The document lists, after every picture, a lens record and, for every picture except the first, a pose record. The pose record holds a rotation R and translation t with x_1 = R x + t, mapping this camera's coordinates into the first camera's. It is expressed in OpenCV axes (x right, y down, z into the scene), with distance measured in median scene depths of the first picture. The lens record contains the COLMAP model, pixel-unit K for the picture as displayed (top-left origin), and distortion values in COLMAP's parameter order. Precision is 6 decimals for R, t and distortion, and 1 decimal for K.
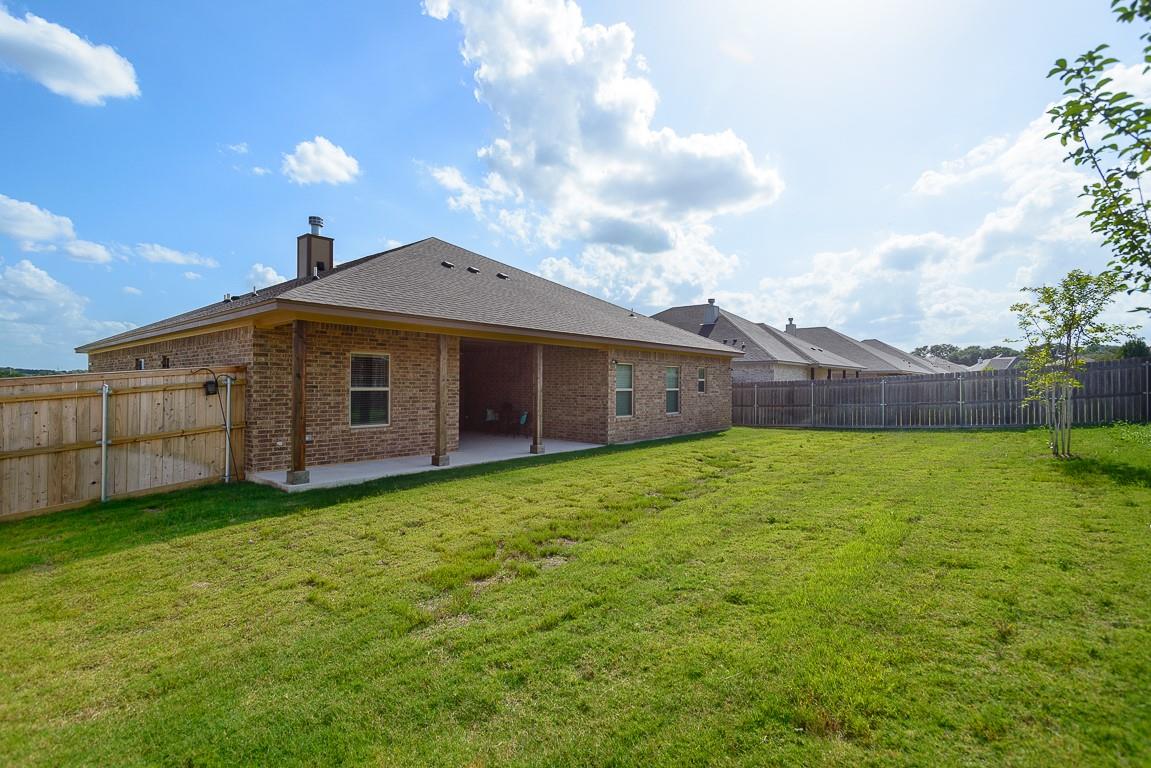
lens RADIAL K [[543.1, 0, 575.5], [0, 543.1, 384.0], [0, 0, 1]] dist [0.024019, 0.000233]
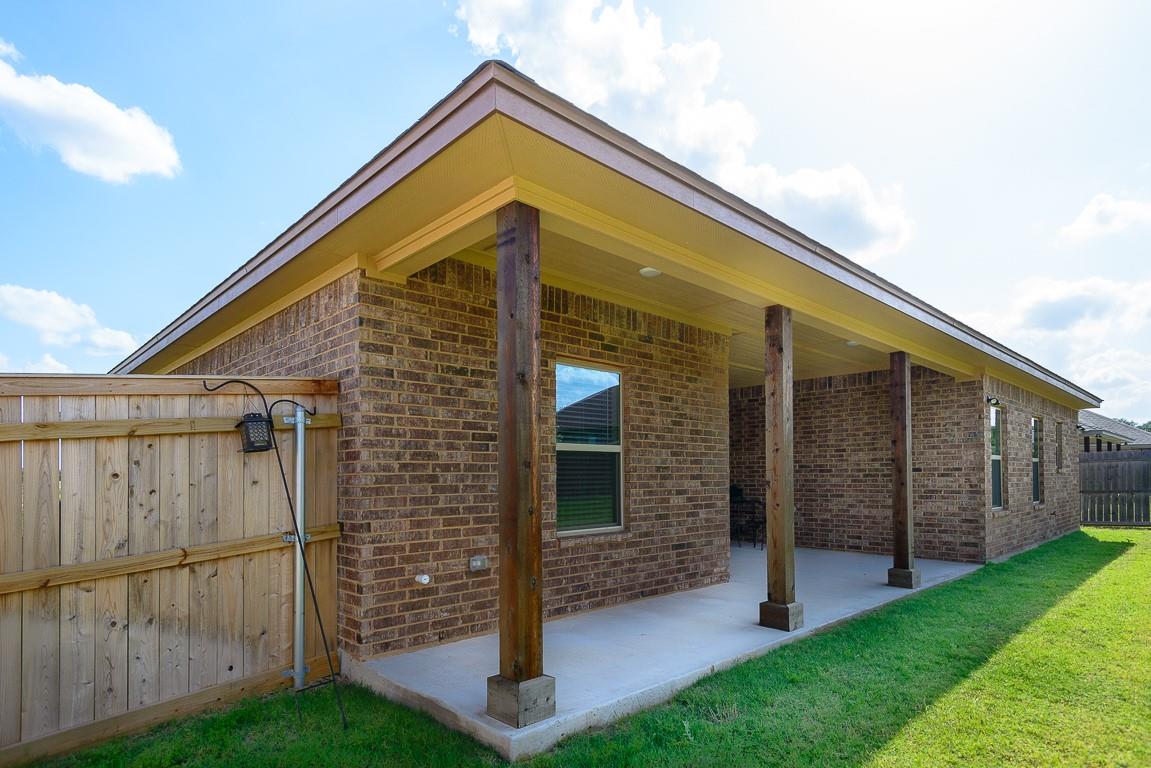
lens RADIAL K [[631.8, 0, 592.7], [0, 631.8, 474.0], [0, 0, 1]] dist [0.028260, 0.000279]
pose [[0.997018, -0.016531, -0.075377, -0.342952], [0.016122, 0.999852, -0.006026, 0.034411], [0.075465, 0.004793, 0.997137, 0.497790]]
